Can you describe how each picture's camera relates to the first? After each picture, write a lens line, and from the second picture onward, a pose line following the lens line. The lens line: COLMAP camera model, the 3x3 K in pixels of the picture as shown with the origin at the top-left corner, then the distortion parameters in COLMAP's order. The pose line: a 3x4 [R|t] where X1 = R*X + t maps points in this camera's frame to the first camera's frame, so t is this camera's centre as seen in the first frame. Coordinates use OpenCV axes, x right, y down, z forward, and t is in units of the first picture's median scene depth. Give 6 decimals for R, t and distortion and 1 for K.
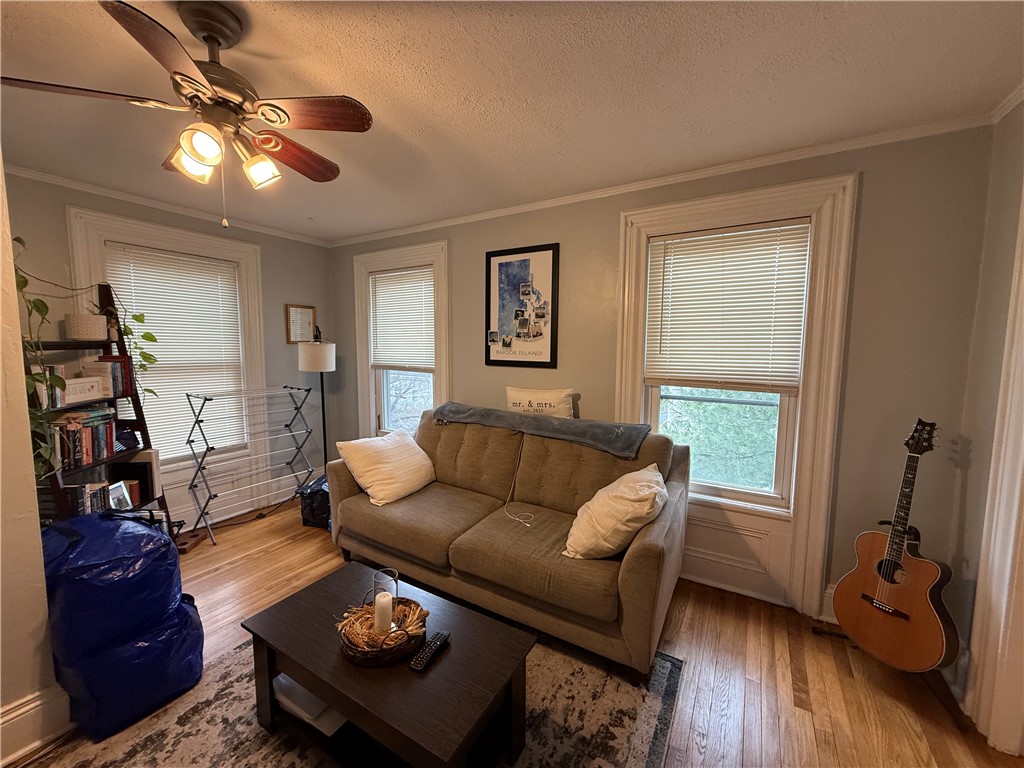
lens RADIAL K [[407.5, 0, 510.7], [0, 407.5, 381.5], [0, 0, 1]] dist [-0.001338, 0.000042]
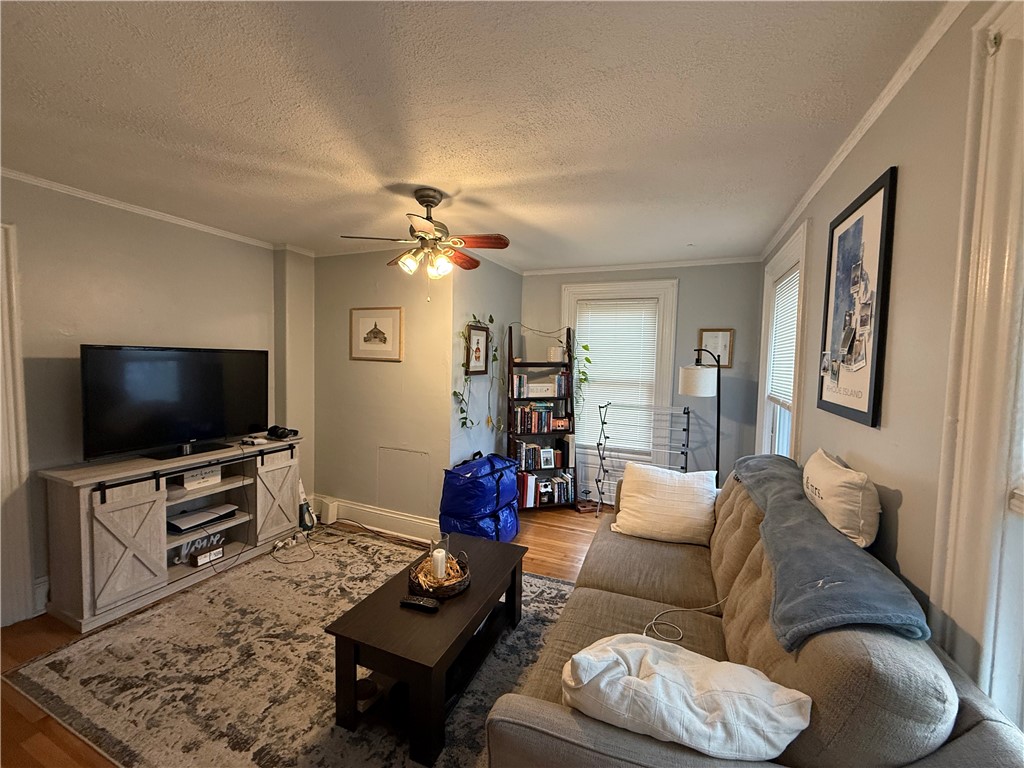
lens RADIAL K [[407.5, 0, 510.7], [0, 407.5, 381.5], [0, 0, 1]] dist [-0.001338, 0.000042]
pose [[0.136663, 0.054690, -0.989107, 0.602886], [-0.109747, 0.993164, 0.039751, -0.067120], [0.984519, 0.103119, 0.141731, 0.576633]]
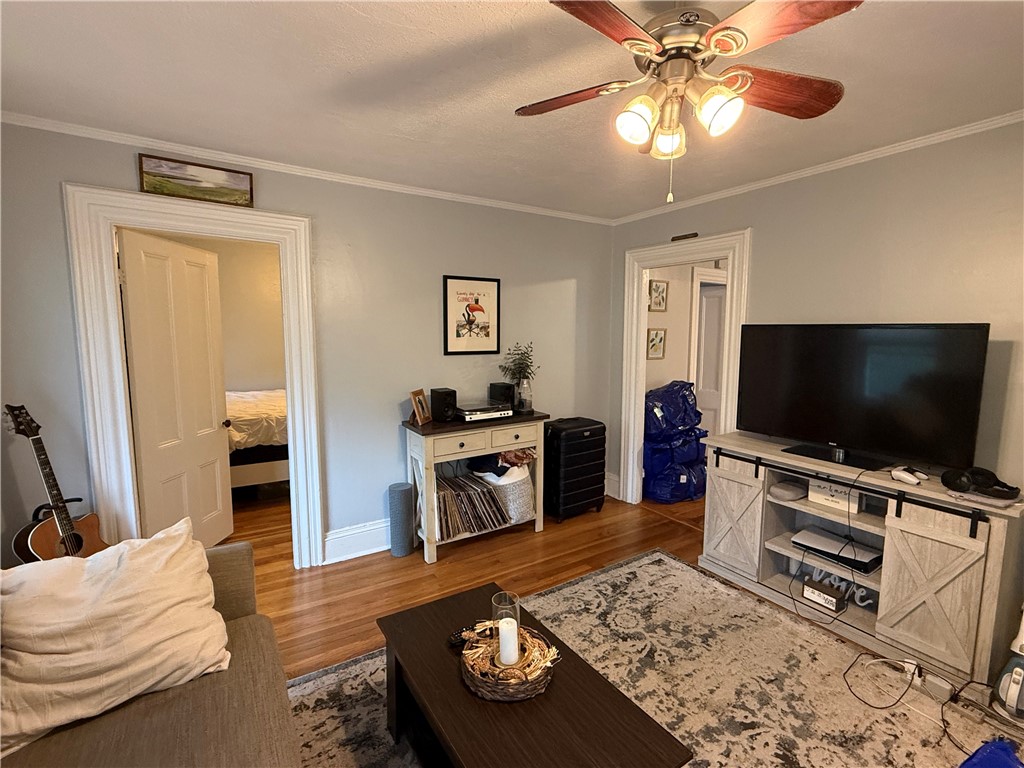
lens RADIAL K [[468.7, 0, 512.0], [0, 468.7, 384.0], [0, 0, 1]] dist [0.045265, -0.000176]
pose [[-0.903146, -0.057202, 0.425506, -0.433435], [0.030154, 0.980186, 0.195771, -0.113405], [-0.428273, 0.189640, -0.883526, 1.069348]]
